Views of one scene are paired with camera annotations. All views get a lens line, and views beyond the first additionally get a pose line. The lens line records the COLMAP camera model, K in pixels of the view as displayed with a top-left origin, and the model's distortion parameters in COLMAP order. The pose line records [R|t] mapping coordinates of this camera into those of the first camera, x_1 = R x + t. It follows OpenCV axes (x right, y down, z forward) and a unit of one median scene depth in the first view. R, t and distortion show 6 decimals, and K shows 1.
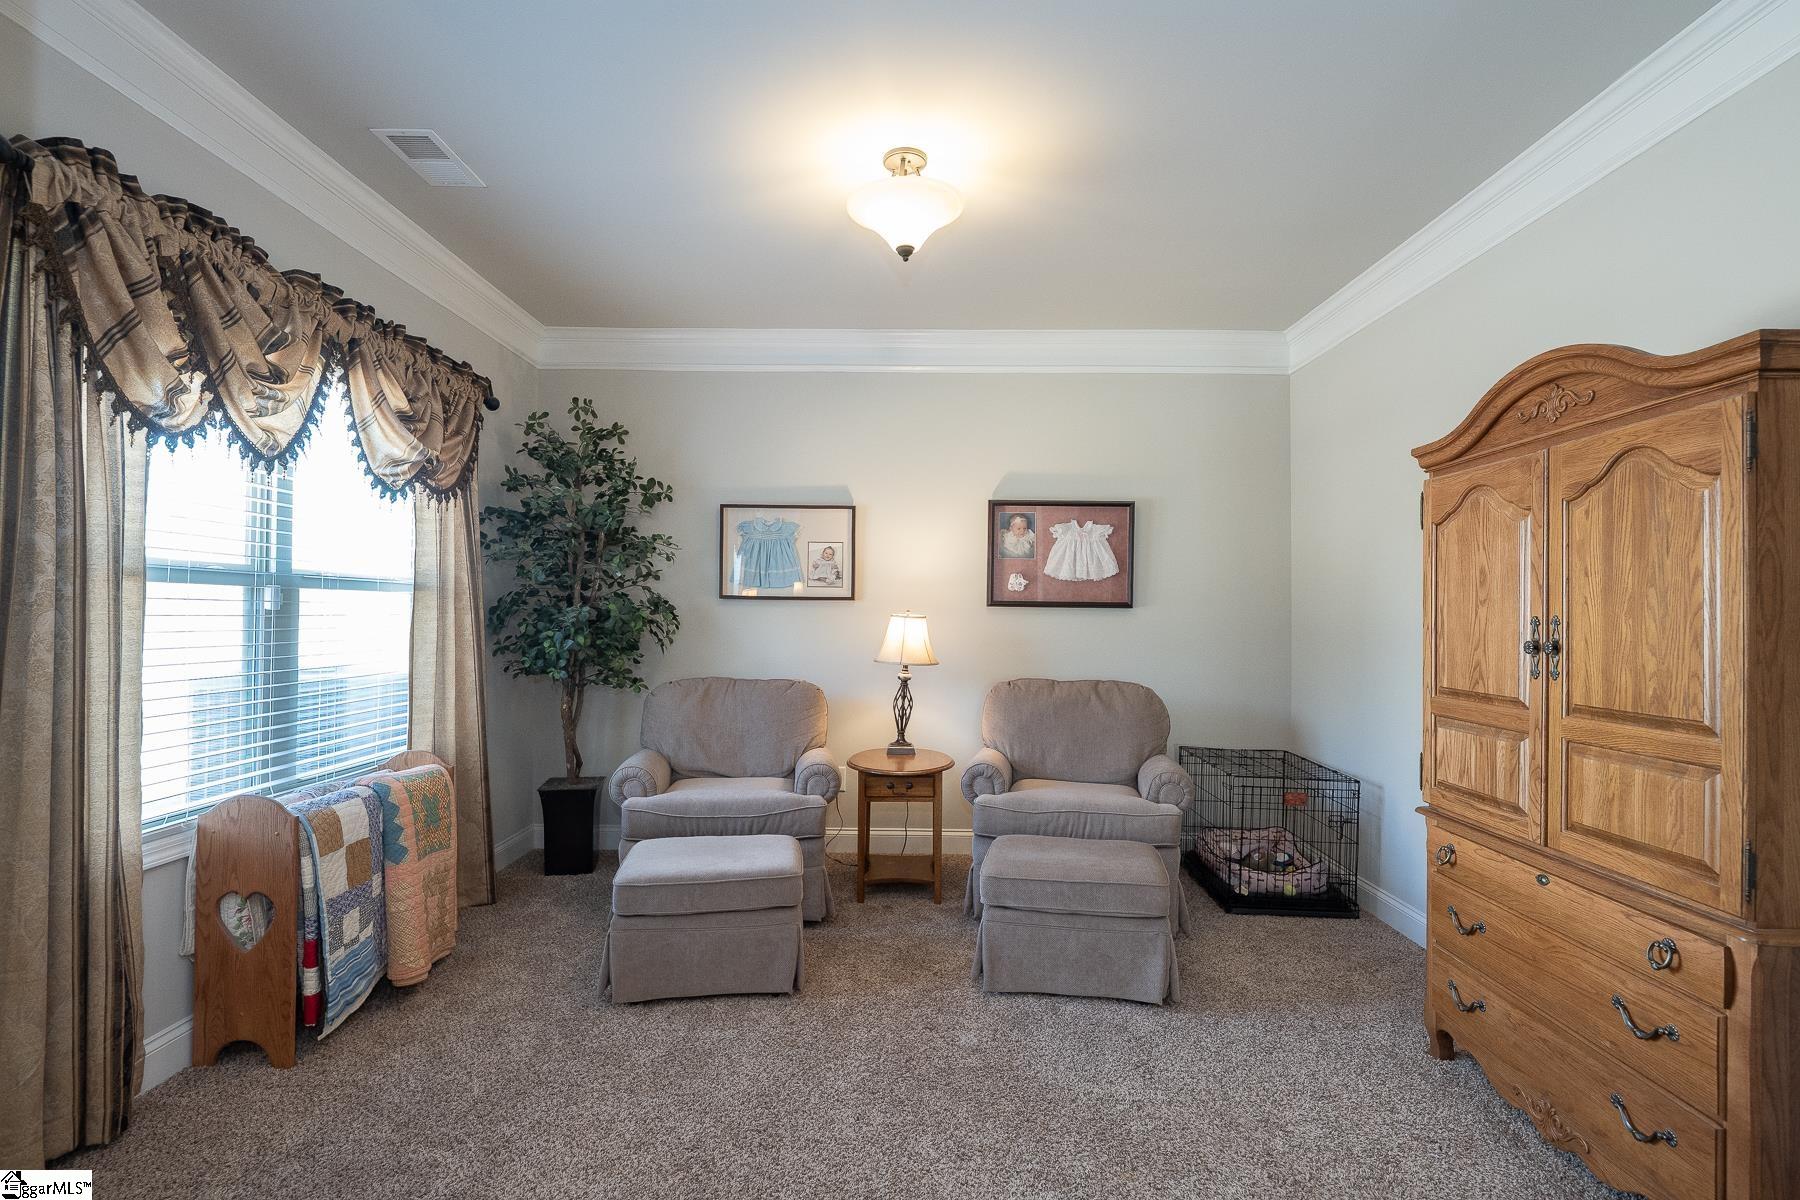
lens RADIAL K [[870.2, 0, 900.1], [0, 870.2, 607.1], [0, 0, 1]] dist [-0.002246, -0.000252]
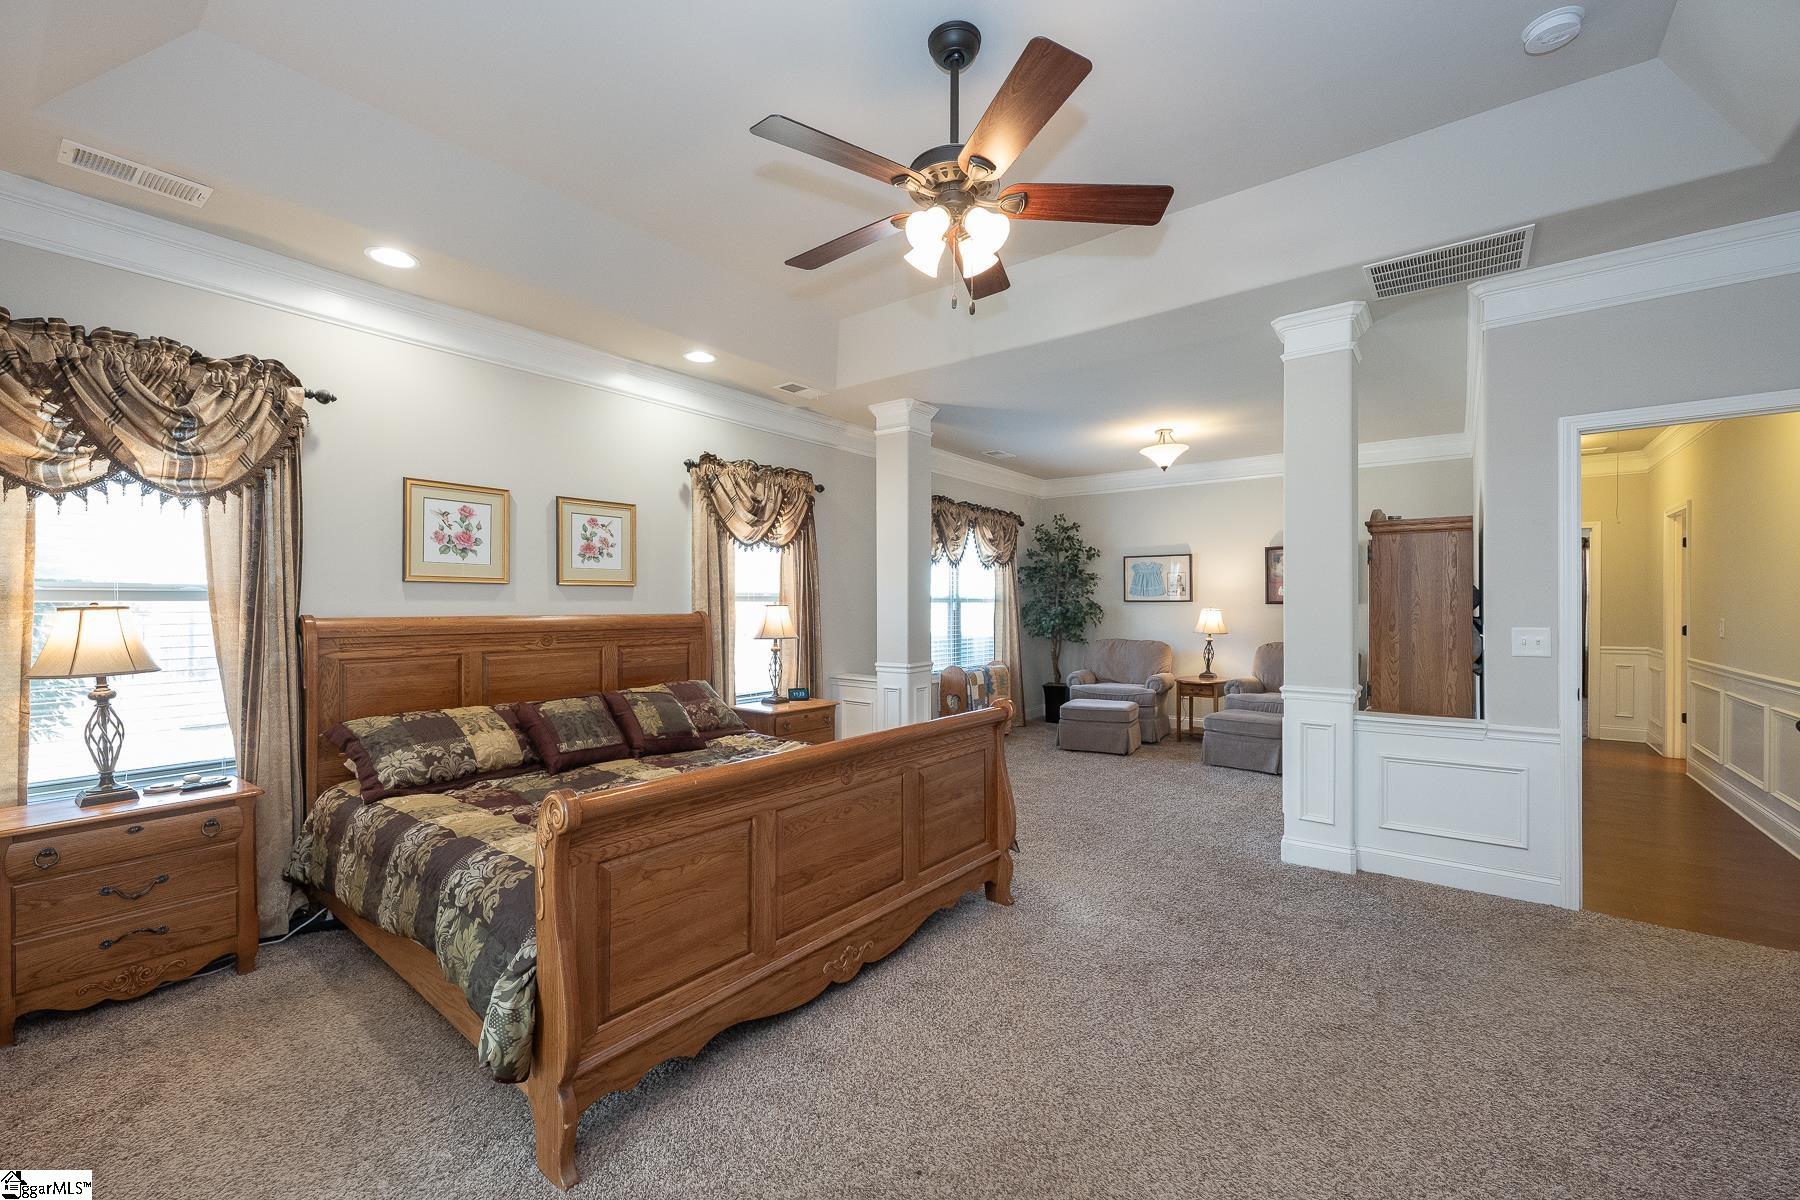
lens RADIAL K [[737.1, 0, 901.8], [0, 737.1, 607.3], [0, 0, 1]] dist [0.001172, 0.000103]
pose [[0.810472, -0.009807, -0.585696, 0.502122], [0.015202, 0.999875, 0.004294, -0.015987], [0.585581, -0.012384, 0.810519, -0.940713]]
